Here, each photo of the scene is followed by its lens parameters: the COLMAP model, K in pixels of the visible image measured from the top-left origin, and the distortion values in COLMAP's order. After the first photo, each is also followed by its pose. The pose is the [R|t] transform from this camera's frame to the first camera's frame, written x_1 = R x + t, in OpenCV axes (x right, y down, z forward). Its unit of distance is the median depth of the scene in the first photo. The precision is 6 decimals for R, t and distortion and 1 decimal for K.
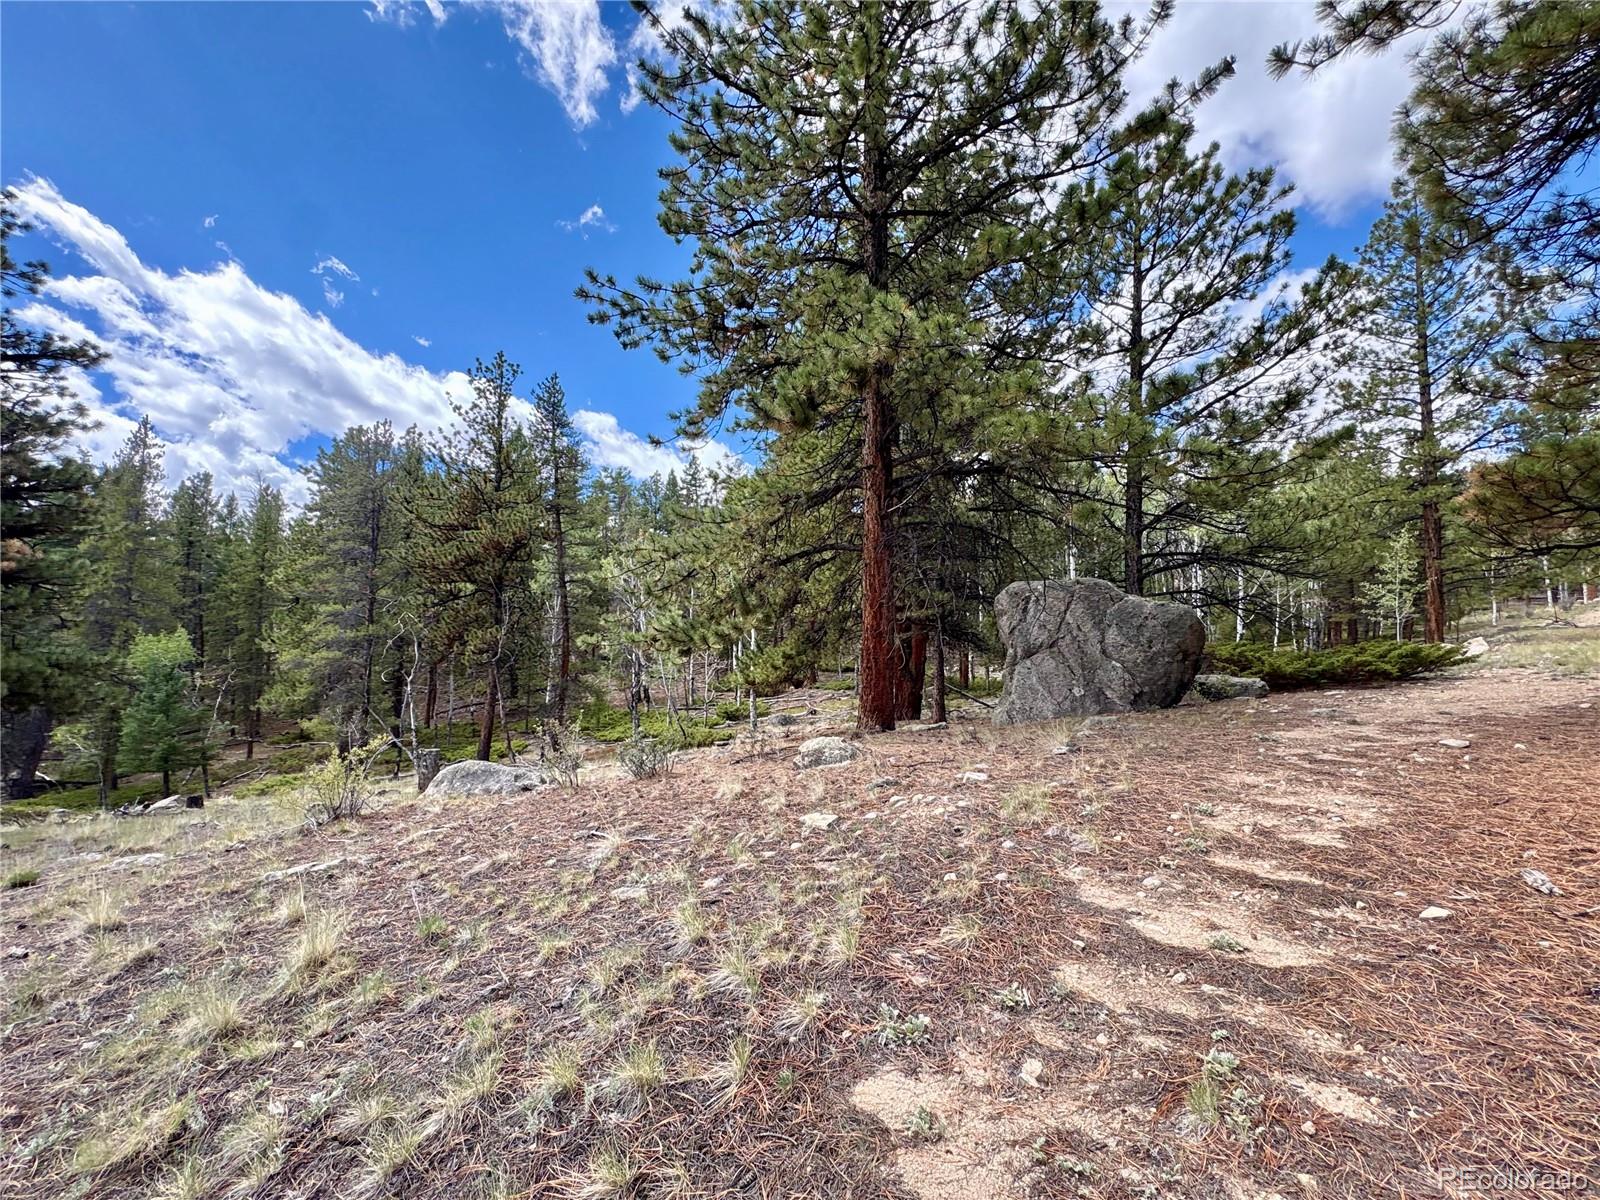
lens RADIAL K [[636.3, 0, 801.0], [0, 636.3, 602.7], [0, 0, 1]] dist [0.000804, -0.000074]
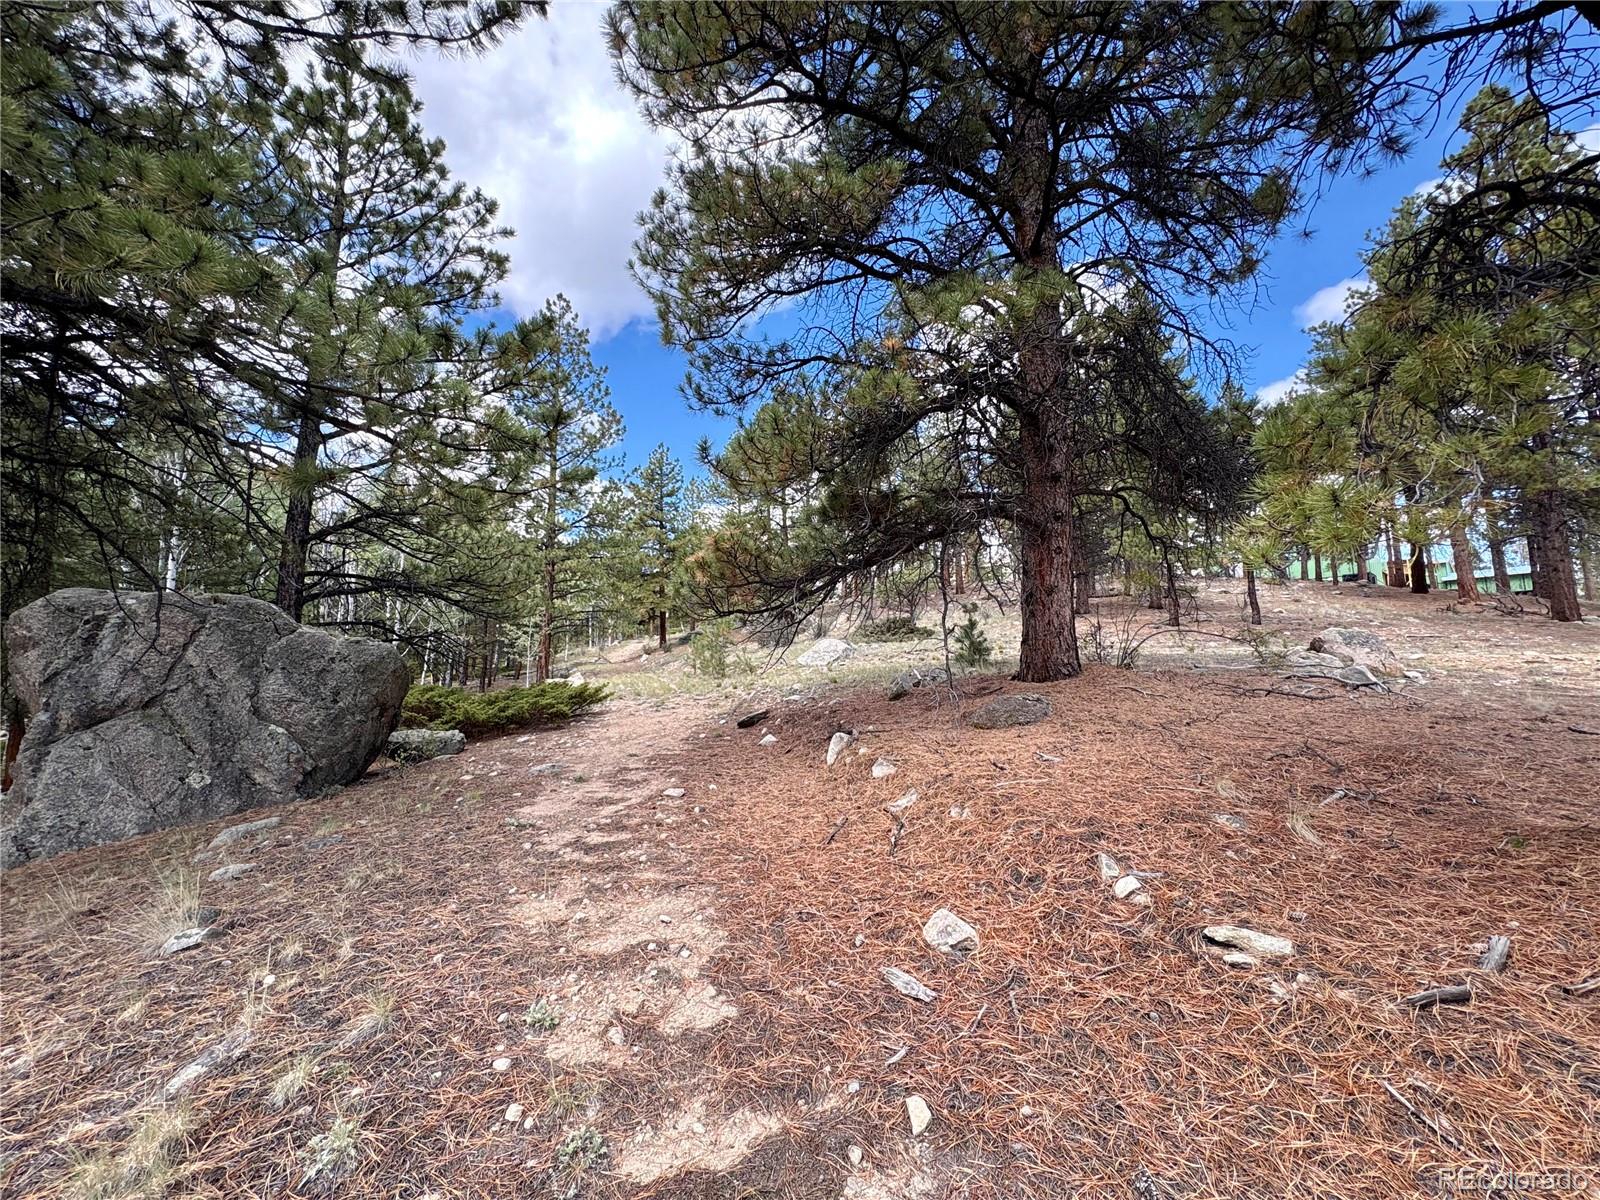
lens RADIAL K [[636.3, 0, 800.0], [0, 636.3, 602.1], [0, 0, 1]] dist [0.000804, -0.000074]
pose [[0.359338, 0.093854, 0.928476, 0.056164], [-0.049149, 0.995452, -0.081603, -0.006531], [-0.931912, -0.016310, 0.362316, 0.222751]]
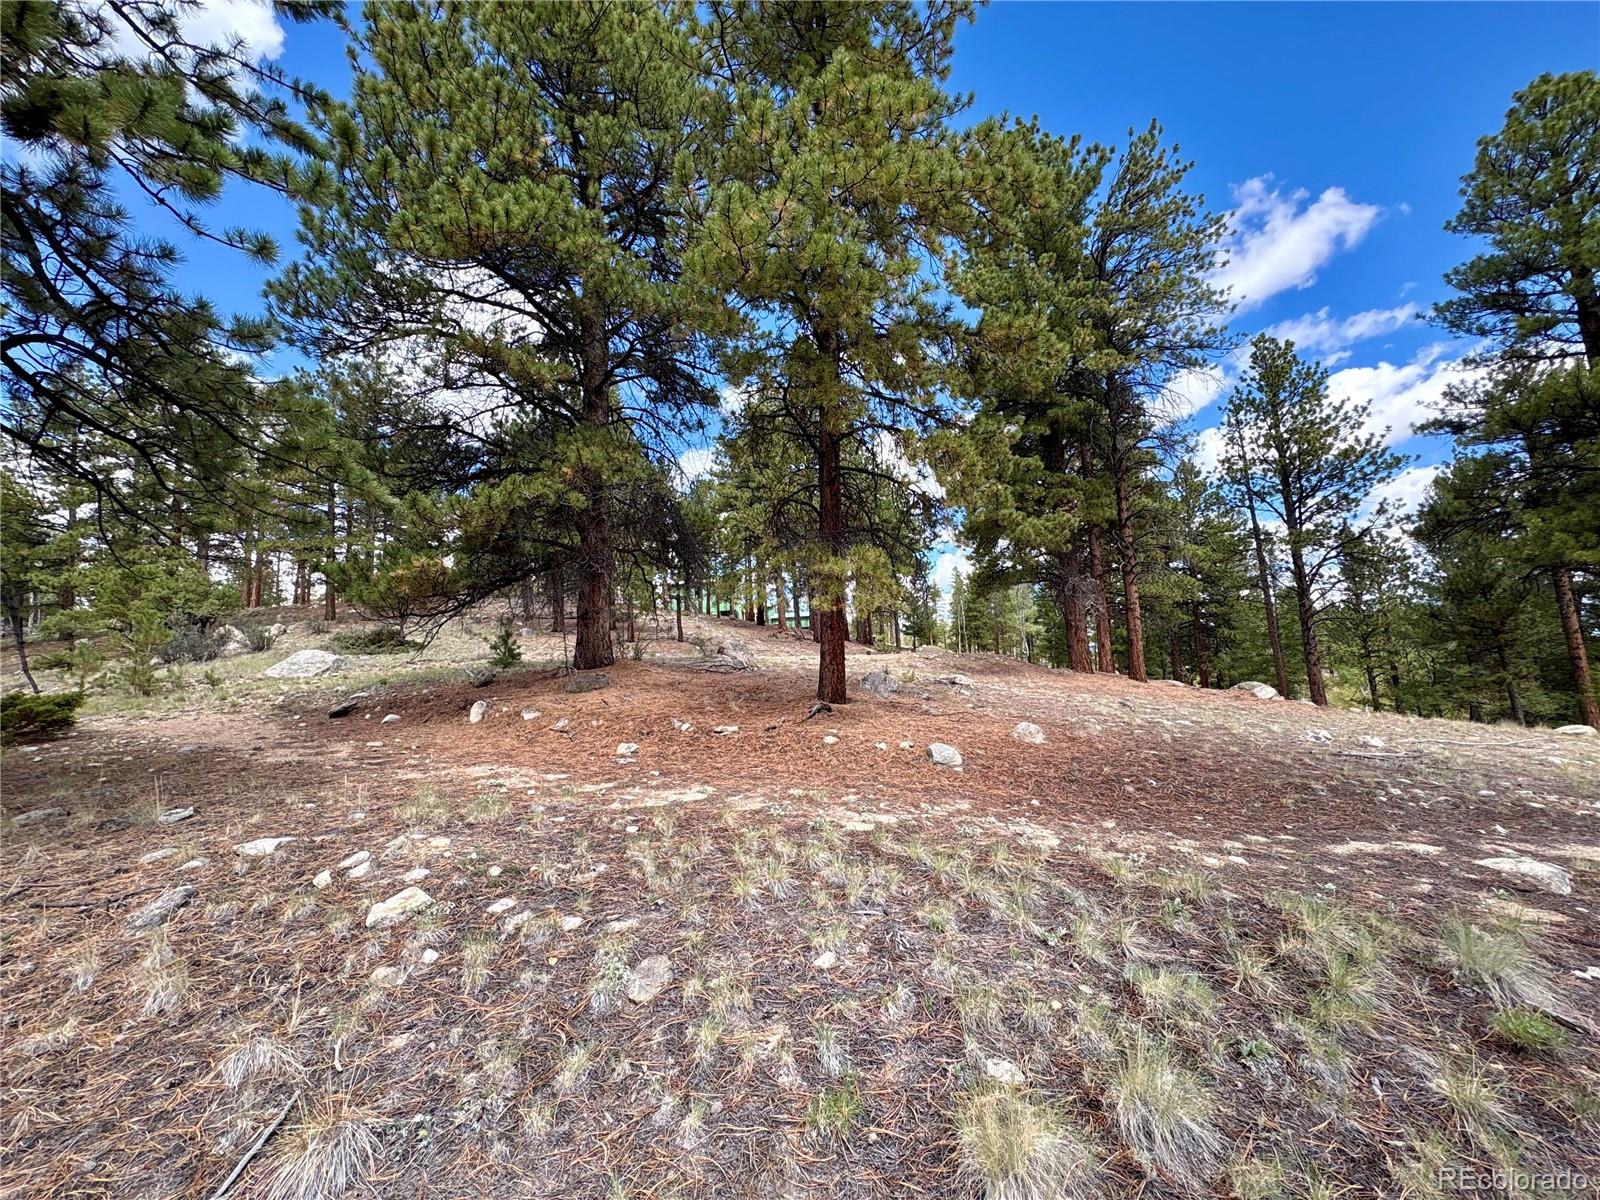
lens RADIAL K [[636.3, 0, 800.2], [0, 636.3, 600.0], [0, 0, 1]] dist [0.000804, -0.000074]
pose [[-0.452345, 0.124982, 0.883042, -0.443148], [-0.010645, 0.989305, -0.145475, 0.063707], [-0.891779, -0.075205, -0.446177, 0.454588]]
